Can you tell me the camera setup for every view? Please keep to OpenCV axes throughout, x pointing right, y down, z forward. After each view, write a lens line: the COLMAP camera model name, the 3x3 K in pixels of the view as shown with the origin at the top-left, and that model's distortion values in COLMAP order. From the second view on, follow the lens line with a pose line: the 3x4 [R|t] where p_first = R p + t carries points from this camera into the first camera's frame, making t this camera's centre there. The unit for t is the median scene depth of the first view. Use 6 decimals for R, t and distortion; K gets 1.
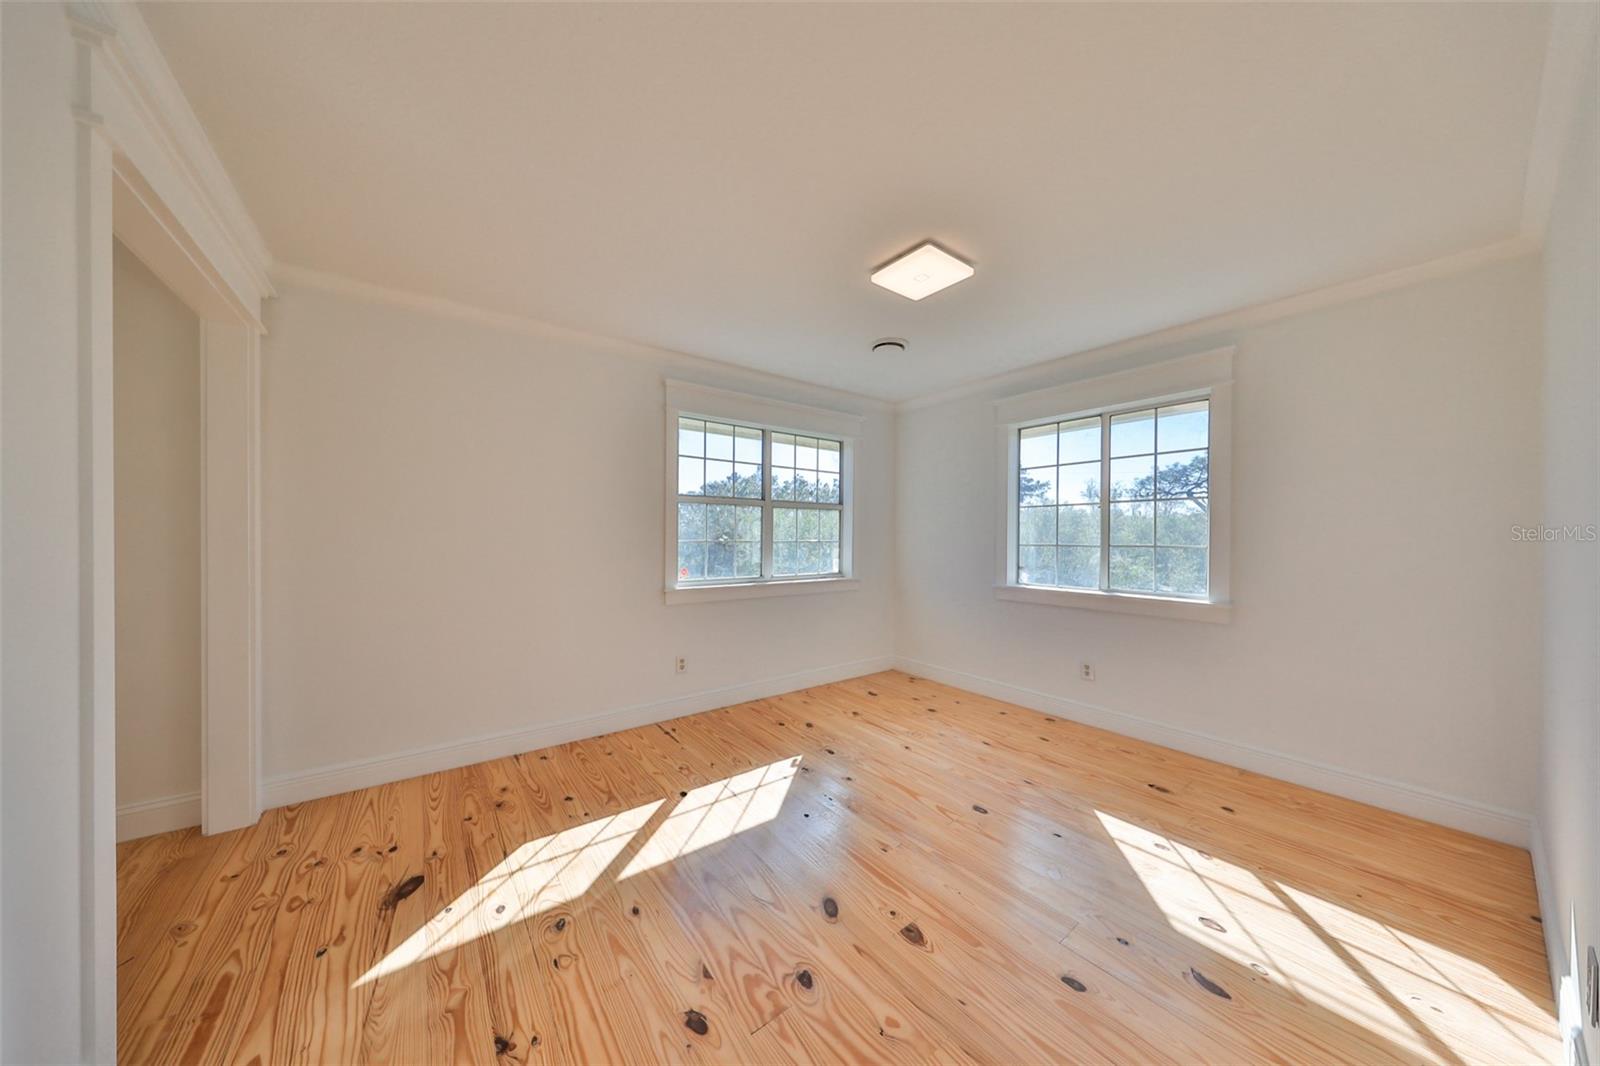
lens RADIAL K [[508.3, 0, 800.0], [0, 508.3, 533.0], [0, 0, 1]] dist [0.012059, -0.000050]
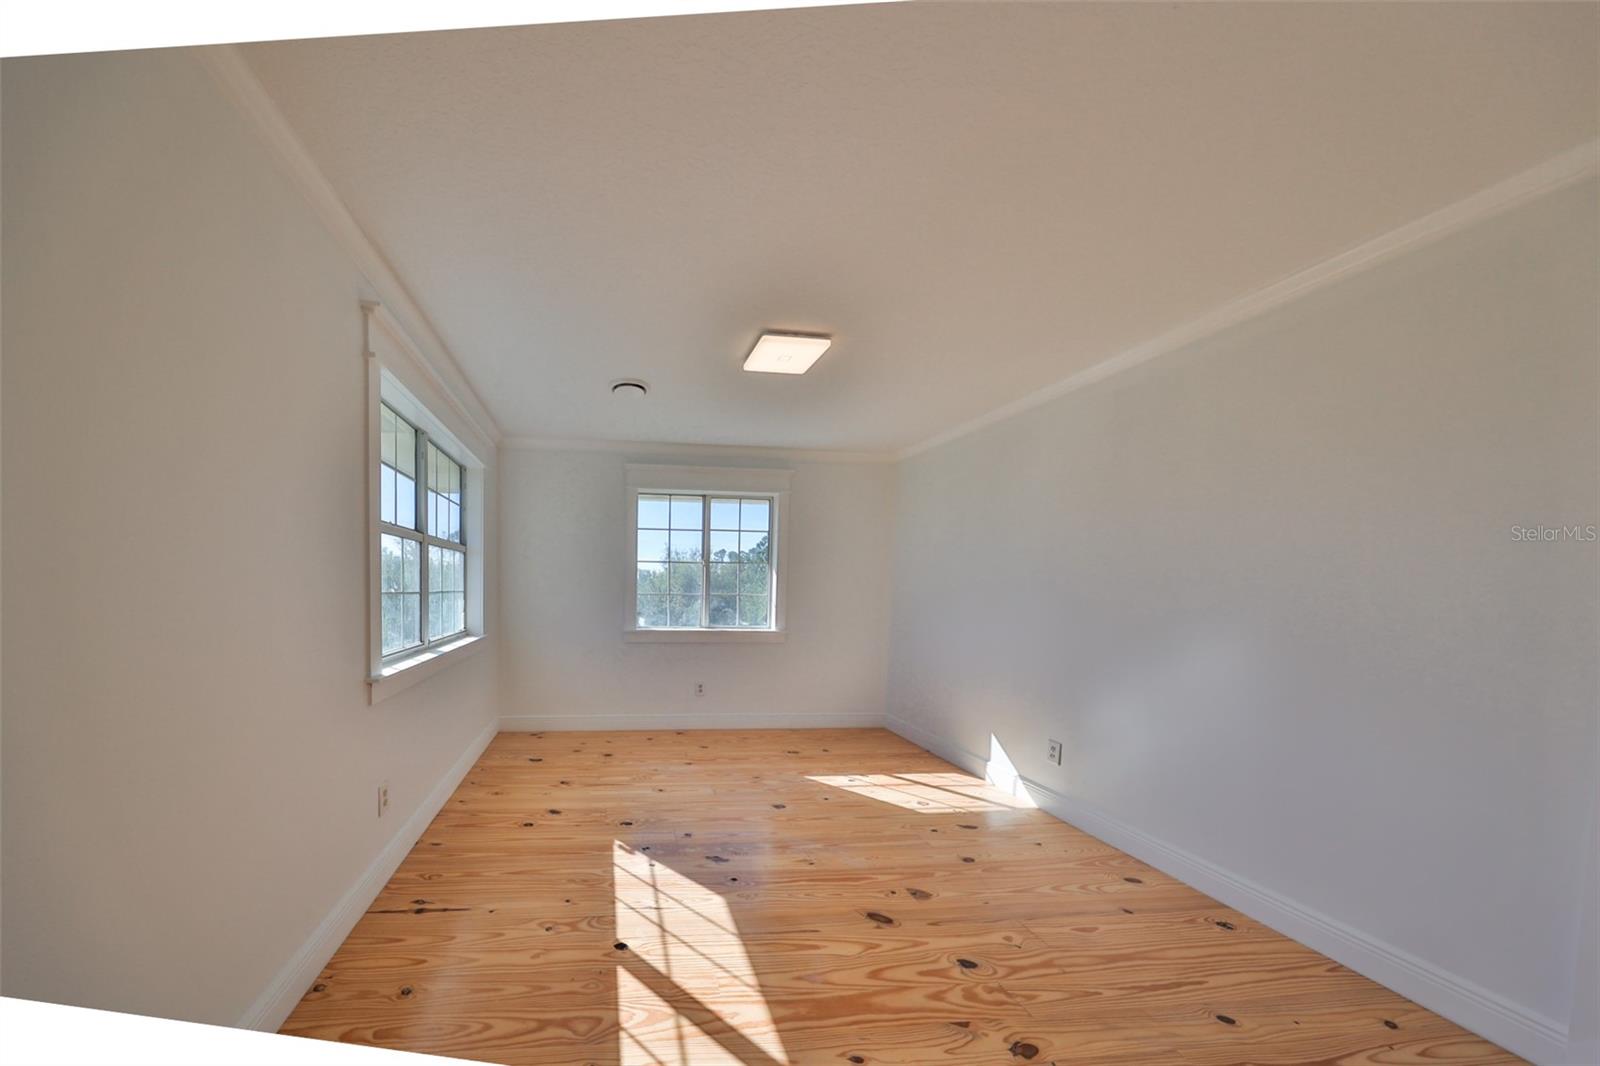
lens RADIAL K [[488.8, 0, 649.9], [0, 488.8, 603.0], [0, 0, 1]] dist [0.013087, -0.000003]
pose [[0.527981, -0.025253, 0.848881, -0.574462], [-0.019147, 0.998950, 0.041627, -0.003369], [-0.849041, -0.038232, 0.526943, 0.450318]]
